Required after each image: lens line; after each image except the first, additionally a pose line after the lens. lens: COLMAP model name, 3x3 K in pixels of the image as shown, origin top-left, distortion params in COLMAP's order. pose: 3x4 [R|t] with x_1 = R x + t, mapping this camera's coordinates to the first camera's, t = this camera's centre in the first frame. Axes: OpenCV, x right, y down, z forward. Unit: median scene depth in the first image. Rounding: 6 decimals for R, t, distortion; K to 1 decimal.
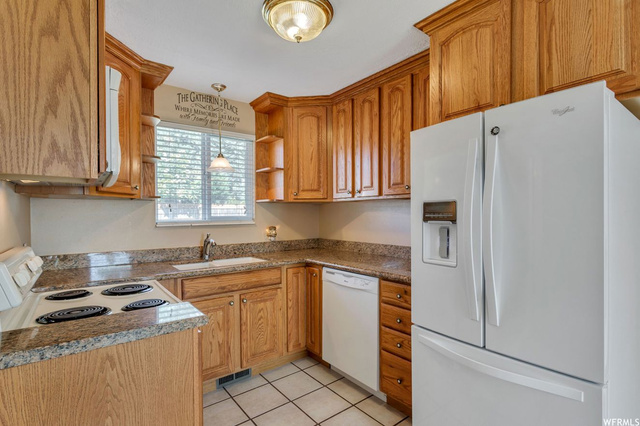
lens RADIAL K [[311.5, 0, 324.3], [0, 311.5, 215.6], [0, 0, 1]] dist [0.004667, 0.001594]
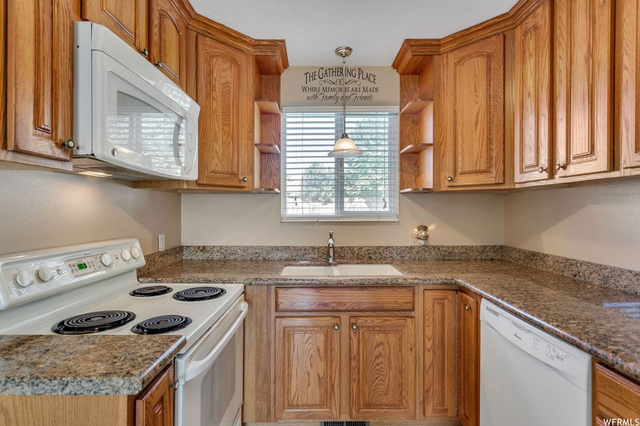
lens RADIAL K [[311.5, 0, 319.6], [0, 311.5, 209.0], [0, 0, 1]] dist [0.004667, 0.001594]
pose [[0.786330, 0.003359, -0.617798, 0.114873], [-0.006422, 0.999976, -0.002737, -0.000813], [0.617774, 0.006120, 0.786332, 0.327124]]
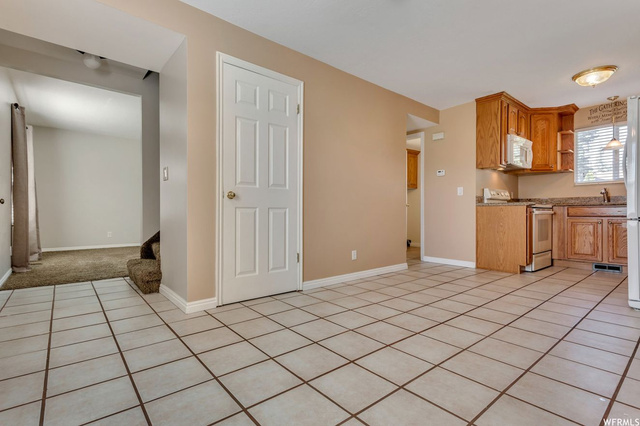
lens RADIAL K [[311.5, 0, 309.4], [0, 311.5, 212.4], [0, 0, 1]] dist [0.004667, 0.001594]
pose [[0.011685, 0.002186, -0.999929, 1.291432], [-0.004805, 0.999986, 0.002130, 0.193177], [0.999920, 0.004780, 0.011696, -0.611435]]
